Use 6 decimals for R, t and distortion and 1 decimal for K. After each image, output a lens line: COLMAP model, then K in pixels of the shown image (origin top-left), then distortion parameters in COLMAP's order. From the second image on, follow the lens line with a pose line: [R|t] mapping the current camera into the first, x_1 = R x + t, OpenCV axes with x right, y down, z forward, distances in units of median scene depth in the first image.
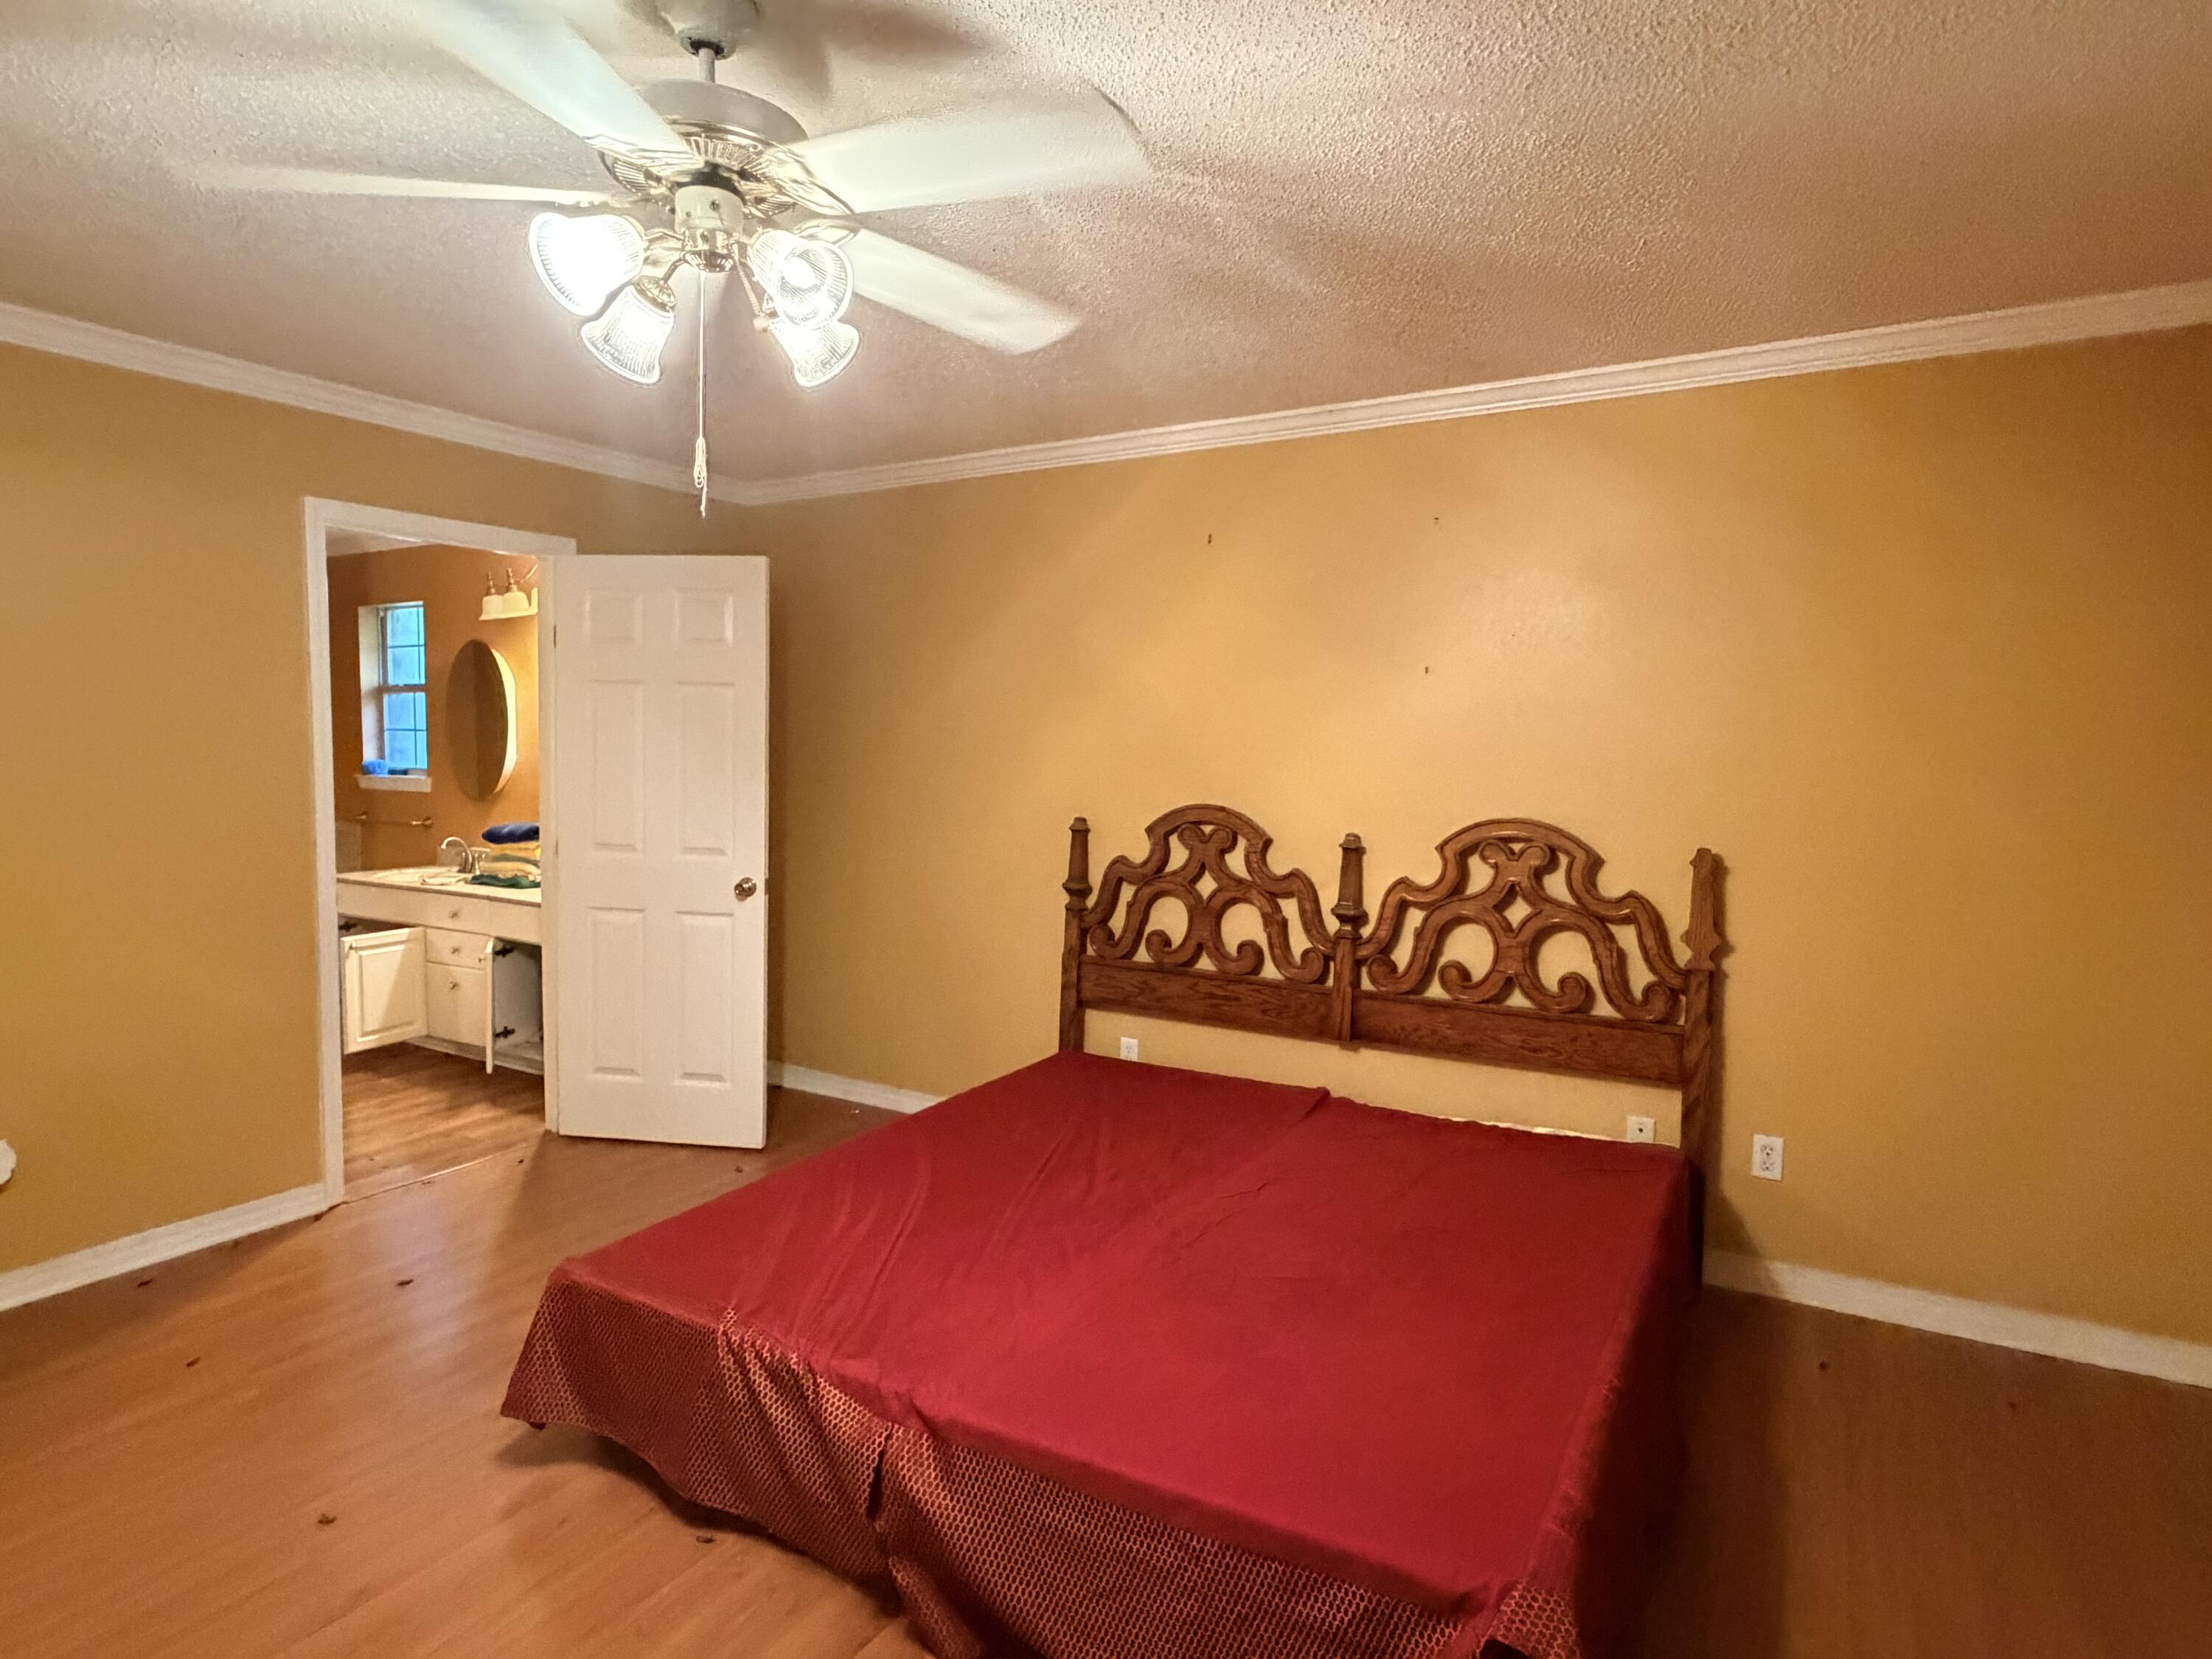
lens RADIAL K [[1363.6, 0, 1106.0], [0, 1363.6, 829.5], [0, 0, 1]] dist [0.039713, -0.000492]
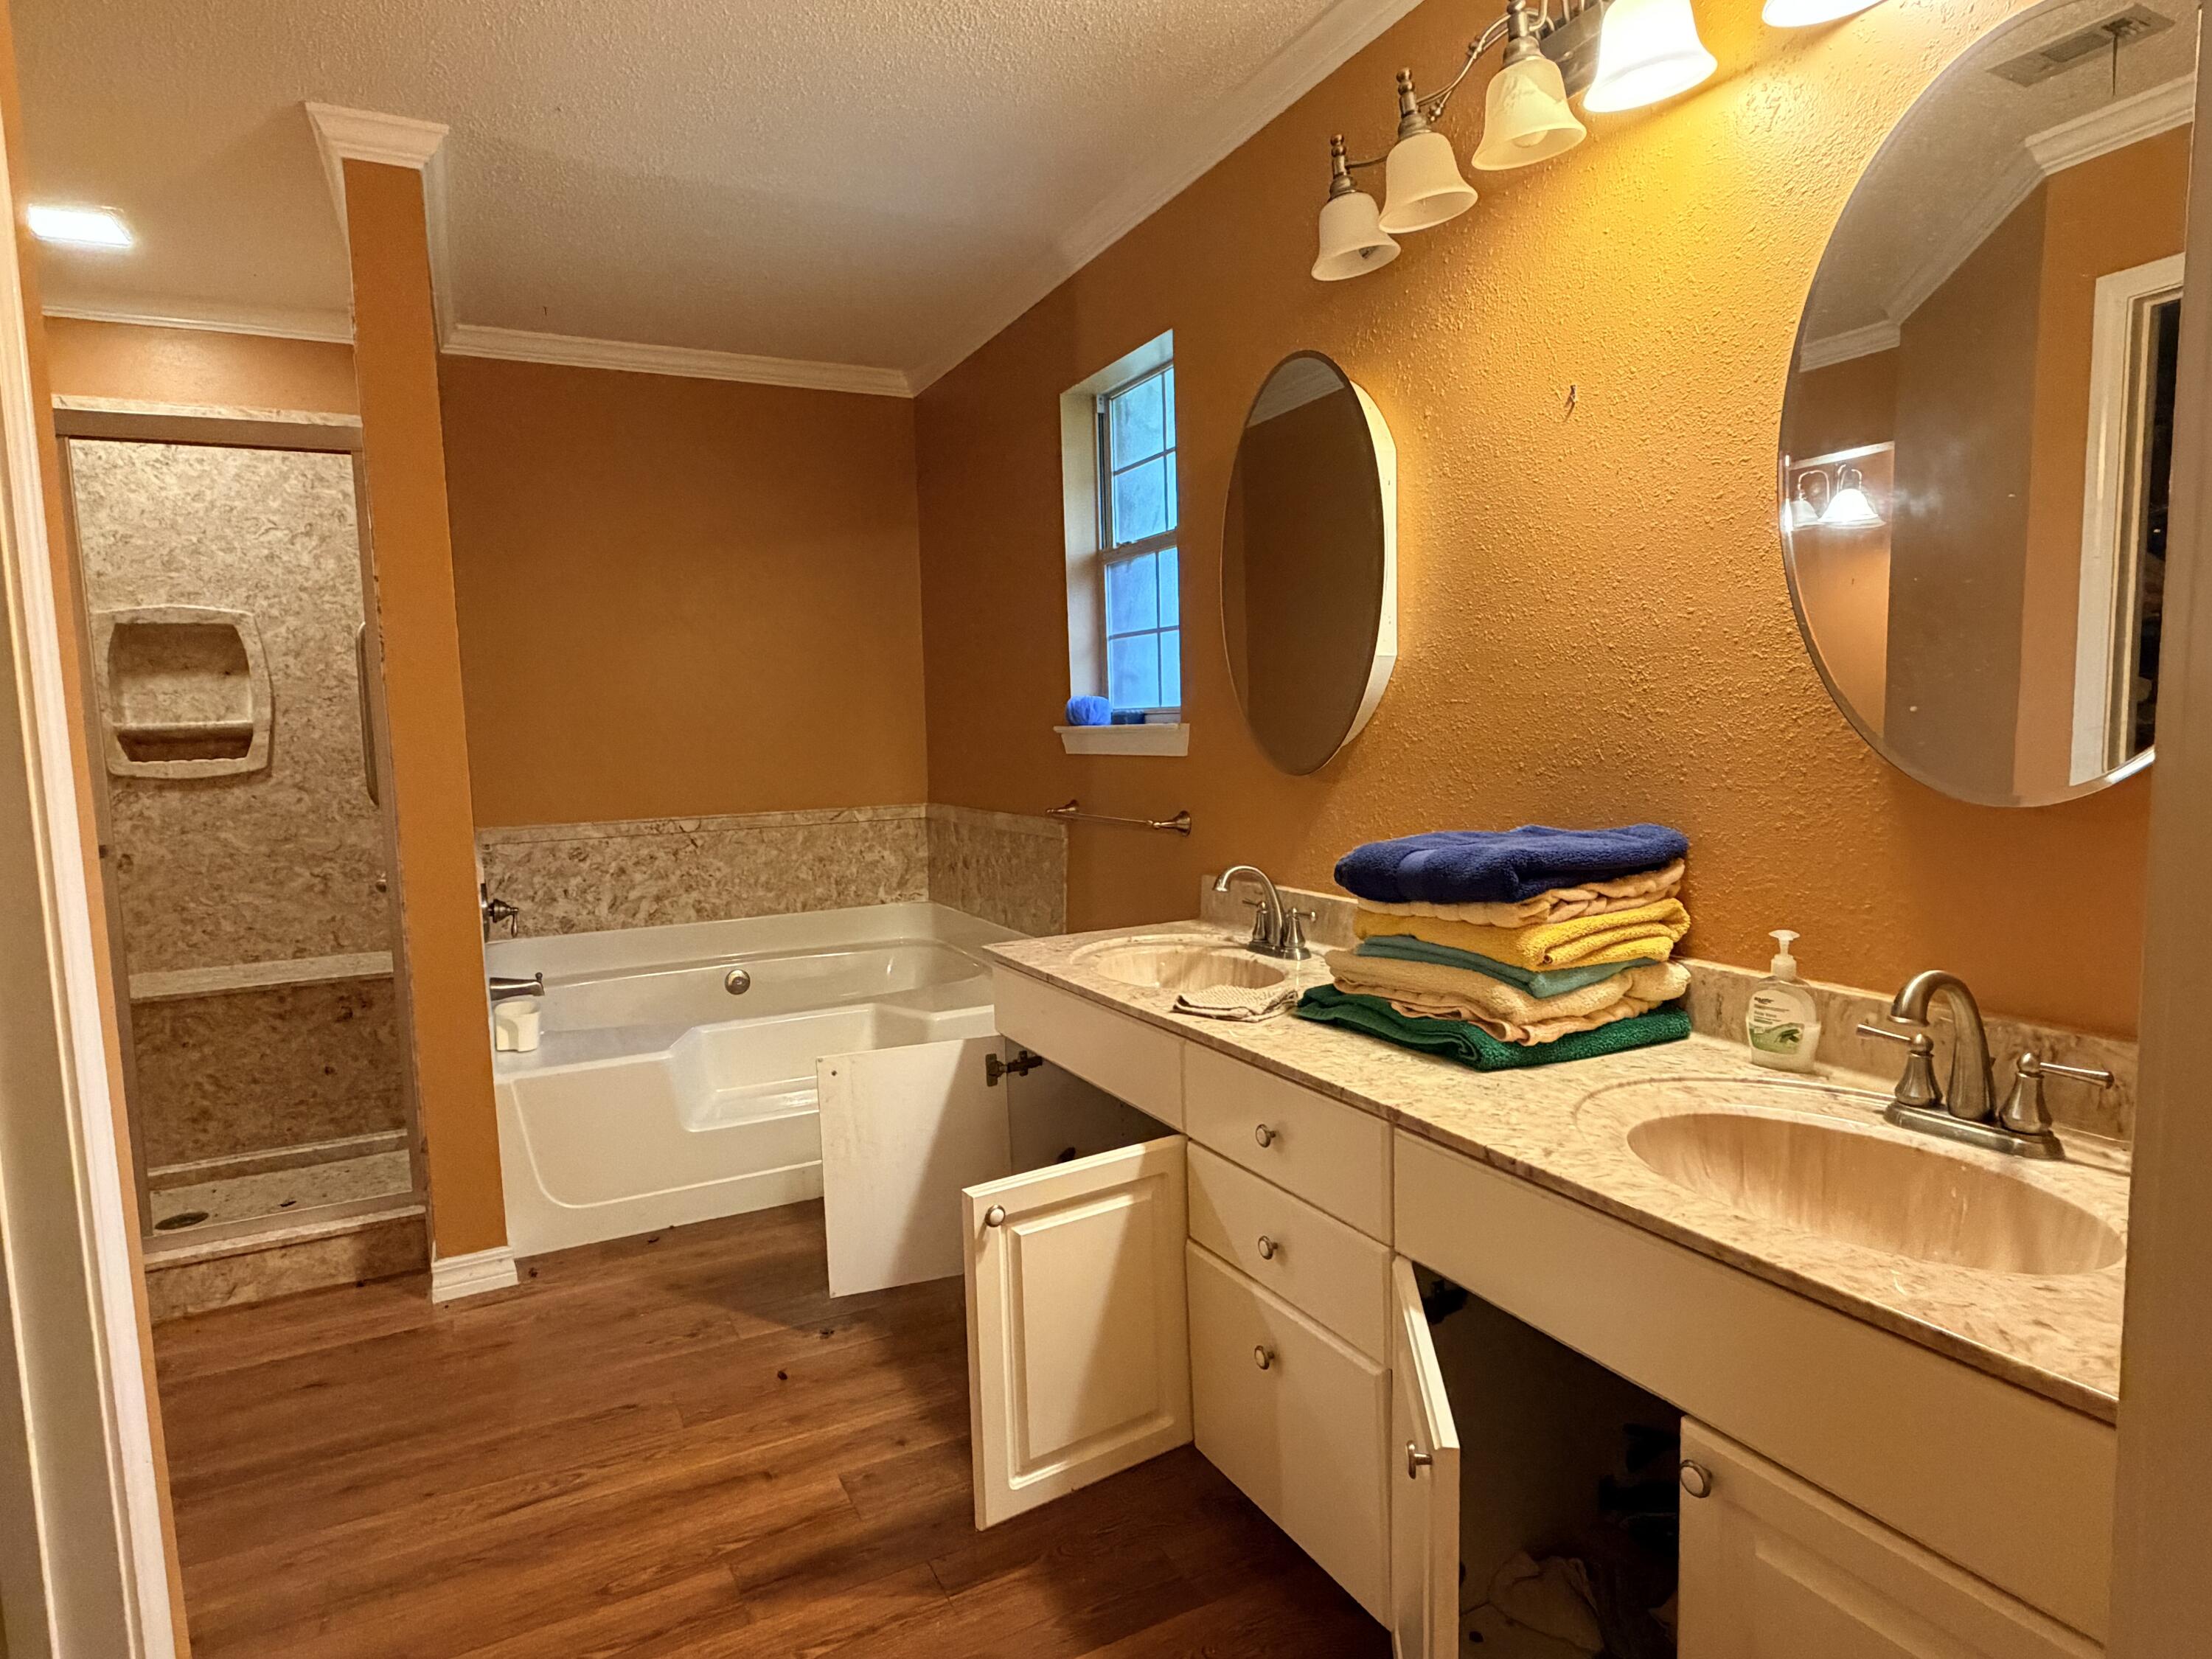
lens RADIAL K [[1209.0, 0, 1106.0], [0, 1209.0, 829.5], [0, 0, 1]] dist [-0.005617, -0.003013]
pose [[0.872180, 0.004611, -0.489163, -0.317472], [0.005565, 0.999797, 0.019345, -0.010471], [0.489154, -0.019595, 0.871978, 0.634991]]
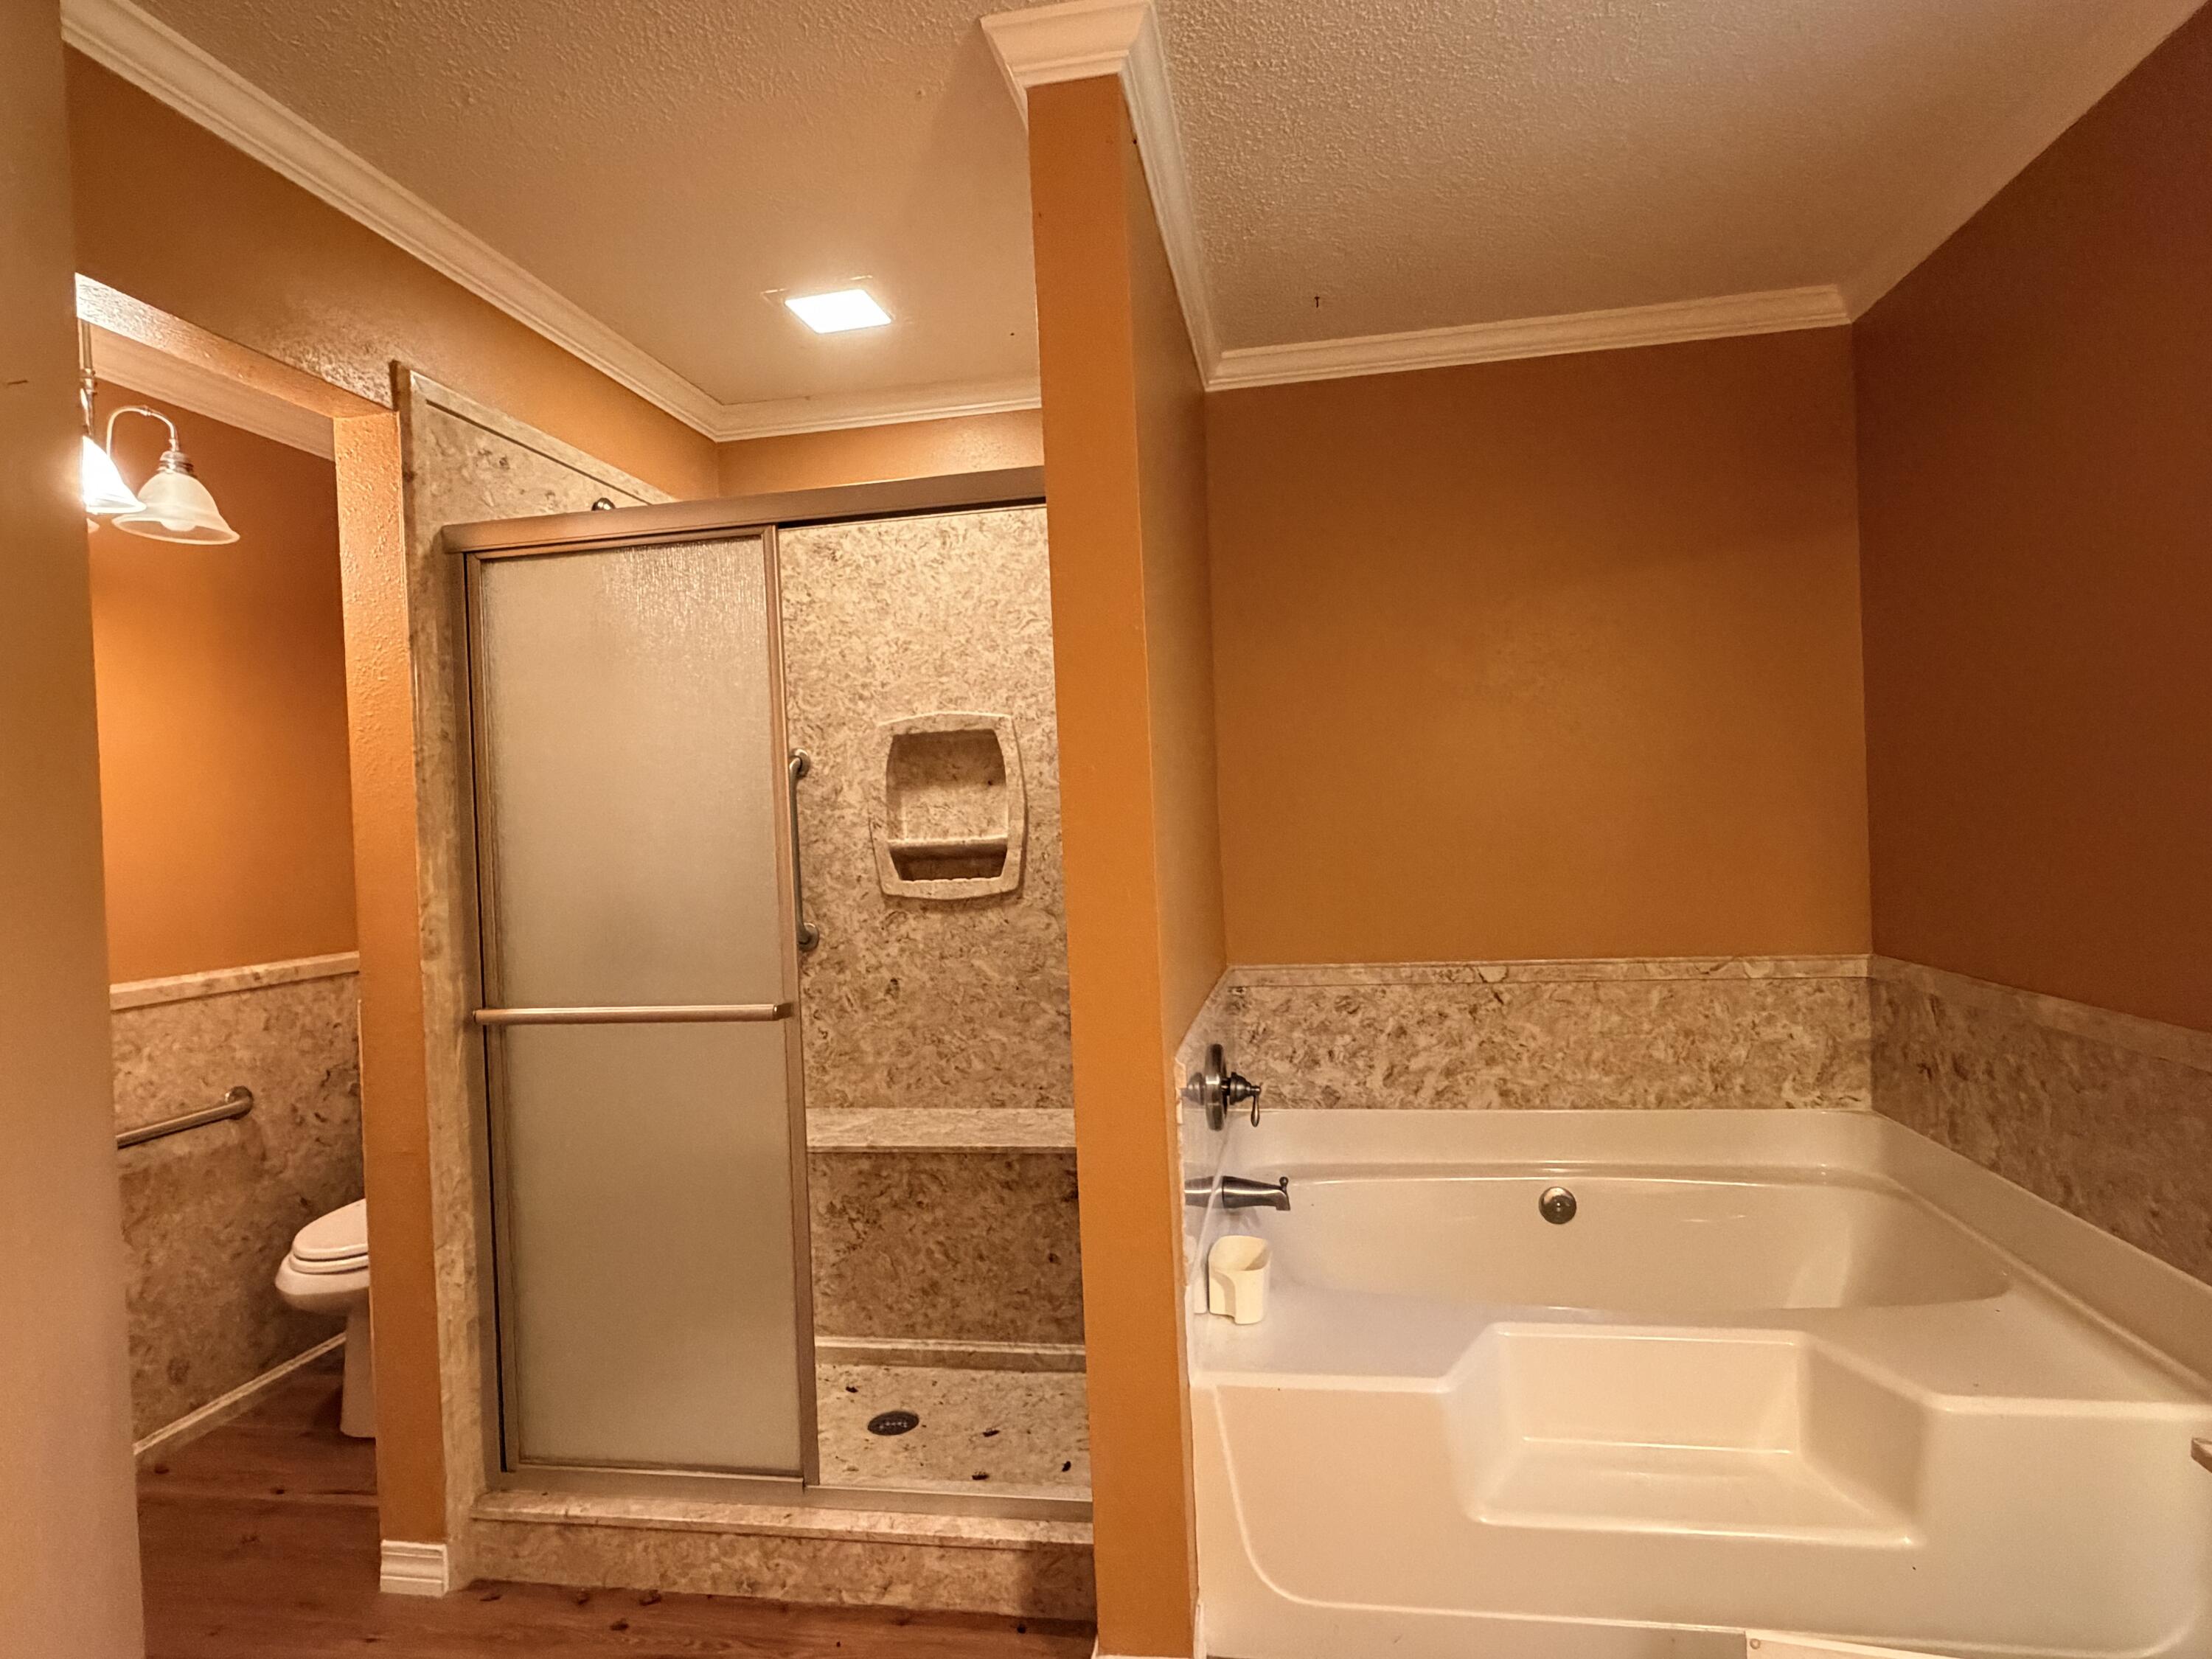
lens RADIAL K [[1209.0, 0, 1106.0], [0, 1209.0, 829.5], [0, 0, 1]] dist [-0.005617, -0.003013]
pose [[0.399036, -0.029904, -0.916448, -0.431263], [-0.019191, 0.998977, -0.040953, -0.029922], [0.916734, 0.033929, 0.398054, 0.739934]]
